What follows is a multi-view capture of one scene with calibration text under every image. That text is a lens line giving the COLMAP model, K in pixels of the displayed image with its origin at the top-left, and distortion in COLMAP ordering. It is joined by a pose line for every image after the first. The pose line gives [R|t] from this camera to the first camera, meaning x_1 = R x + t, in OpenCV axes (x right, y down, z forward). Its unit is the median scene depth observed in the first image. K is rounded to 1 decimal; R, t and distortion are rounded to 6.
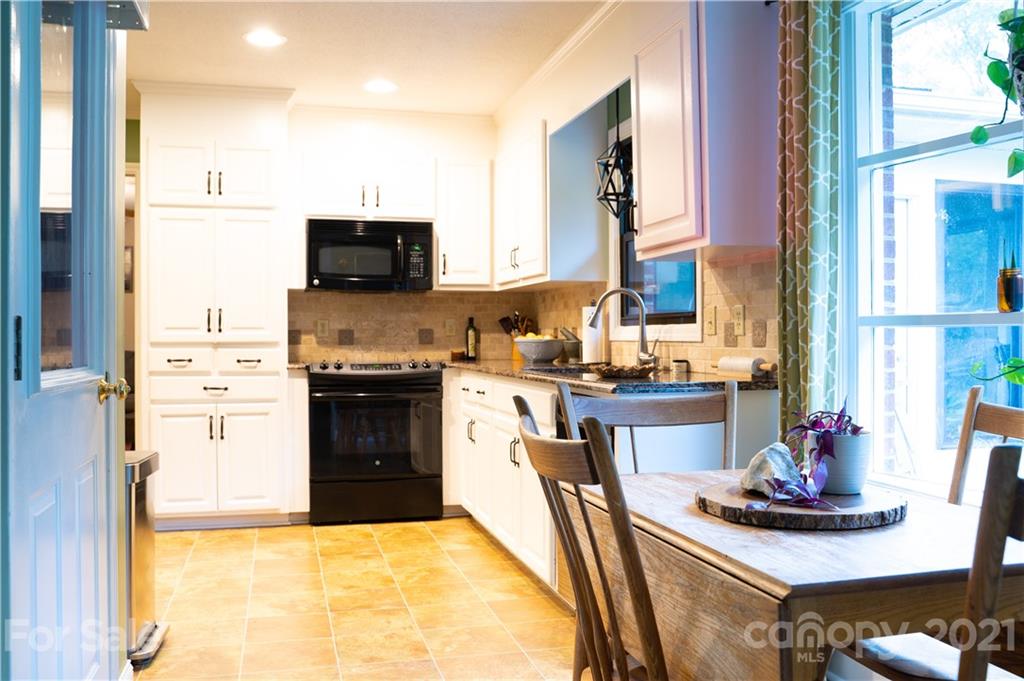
lens RADIAL K [[914.8, 0, 512.0], [0, 914.8, 340.5], [0, 0, 1]] dist [-0.004355, -0.001154]
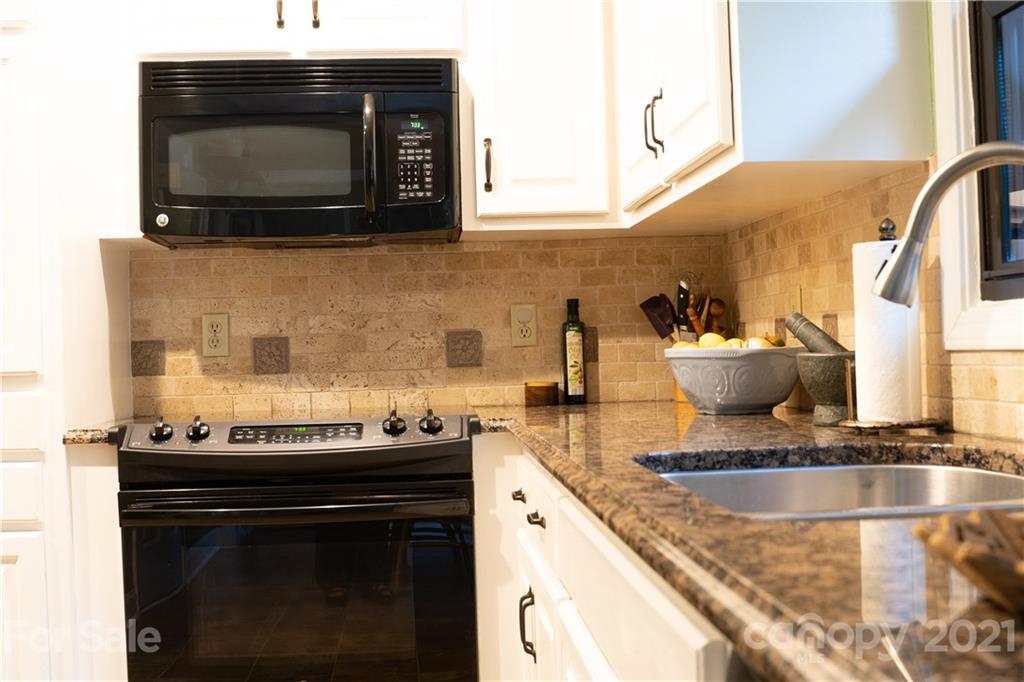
lens RADIAL K [[1332.5, 0, 512.0], [0, 1332.5, 341.0], [0, 0, 1]] dist [-0.099426, 0.002112]
pose [[0.984855, -0.024770, -0.171604, 0.032498], [0.023482, 0.999679, -0.009530, -0.001740], [0.171785, 0.005356, 0.985120, 0.442216]]
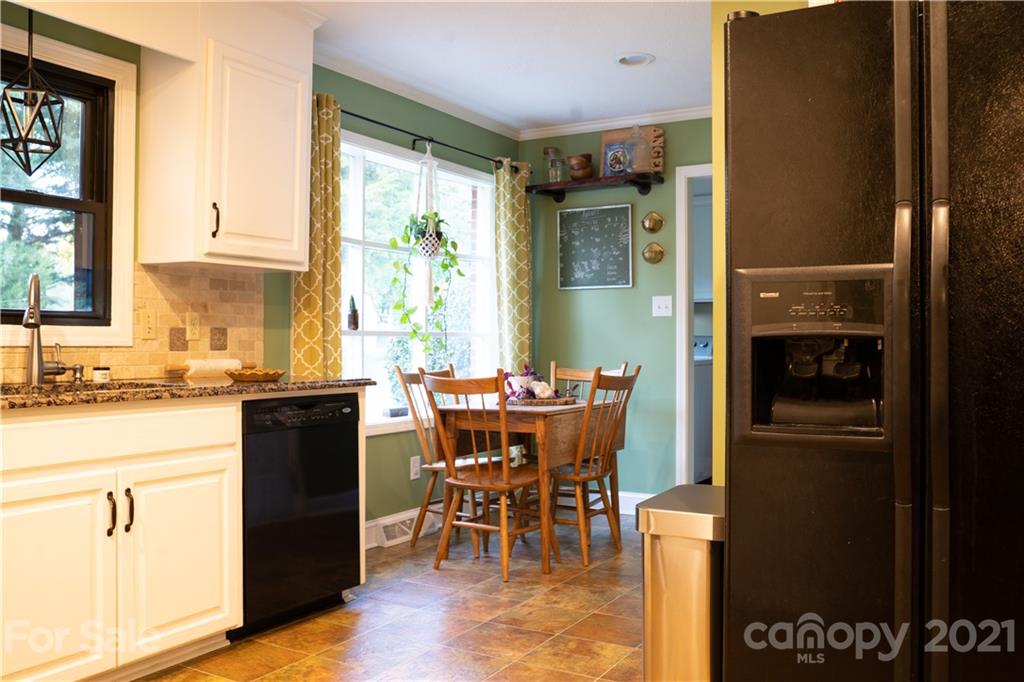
lens RADIAL K [[914.8, 0, 512.0], [0, 914.8, 341.0], [0, 0, 1]] dist [-0.004355, -0.001154]
pose [[-0.715523, 0.001530, 0.698587, -0.483898], [0.004276, 0.999988, 0.002190, -0.003110], [-0.698576, 0.004554, -0.715521, 1.002144]]
